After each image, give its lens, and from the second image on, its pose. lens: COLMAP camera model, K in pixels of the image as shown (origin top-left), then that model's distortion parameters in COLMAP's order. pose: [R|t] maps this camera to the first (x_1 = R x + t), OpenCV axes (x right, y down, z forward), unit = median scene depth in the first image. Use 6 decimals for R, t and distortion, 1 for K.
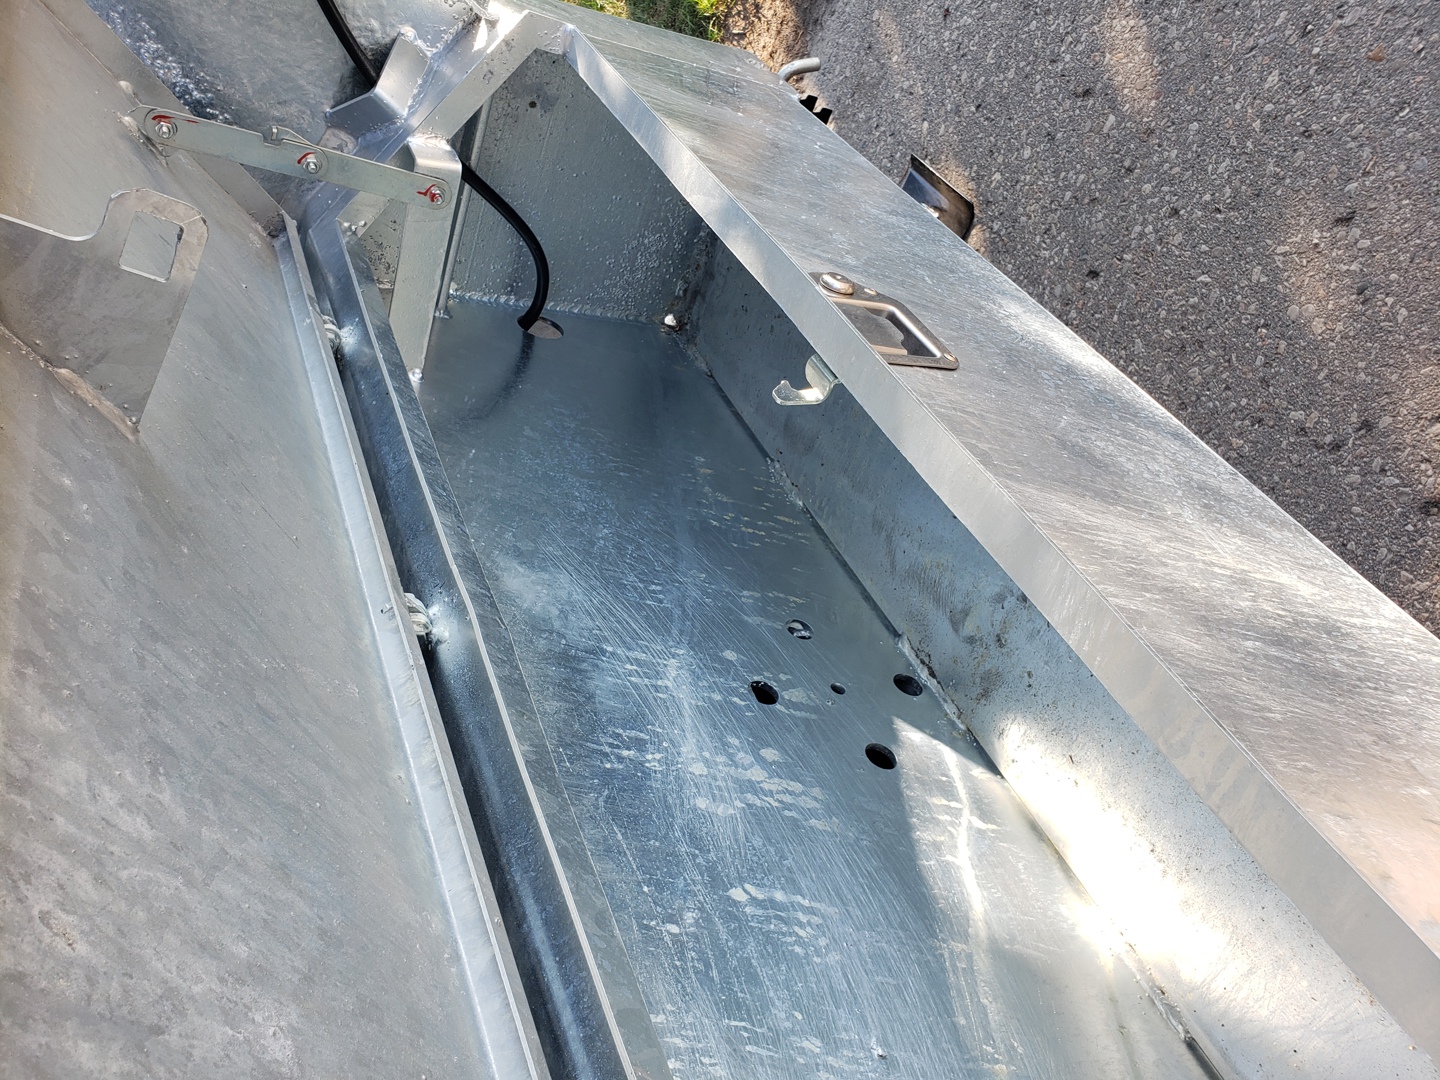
lens RADIAL K [[1151.4, 0, 720.0], [0, 1151.4, 540.0], [0, 0, 1]] dist [-0.098432, 0.225641]
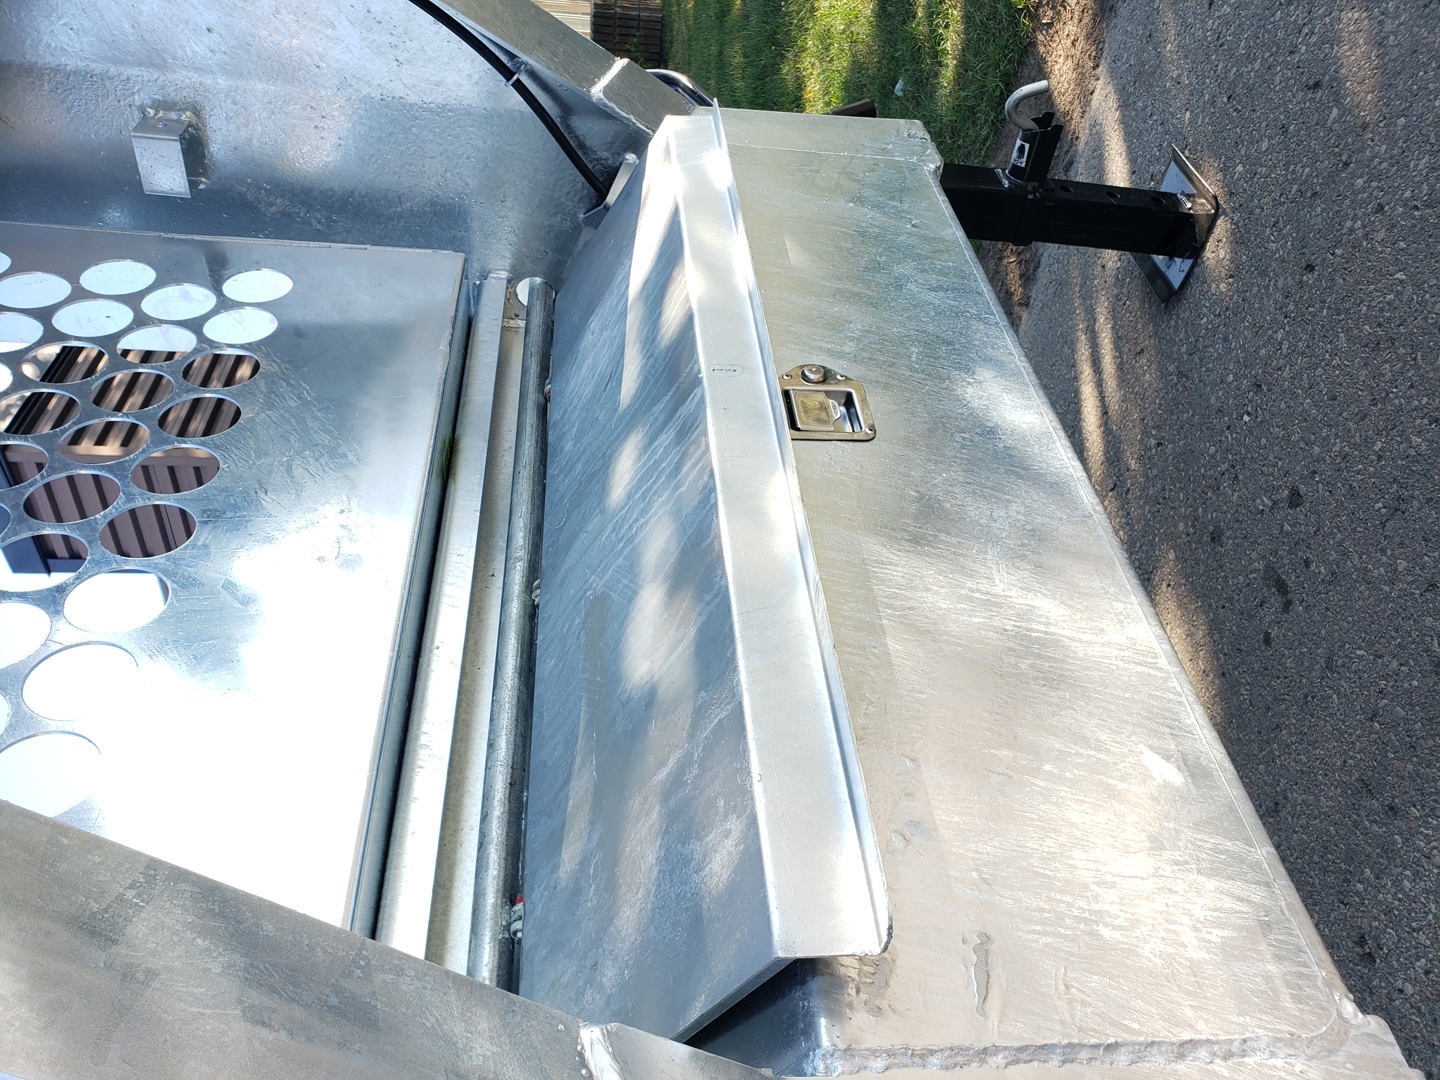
lens RADIAL K [[1119.8, 0, 720.0], [0, 1119.8, 540.0], [0, 0, 1]] dist [0.005544, 0.008488]
pose [[0.923869, 0.035937, -0.381018, 0.235544], [-0.013231, 0.997986, 0.062047, -0.045319], [0.382481, -0.052282, 0.922483, -0.152045]]
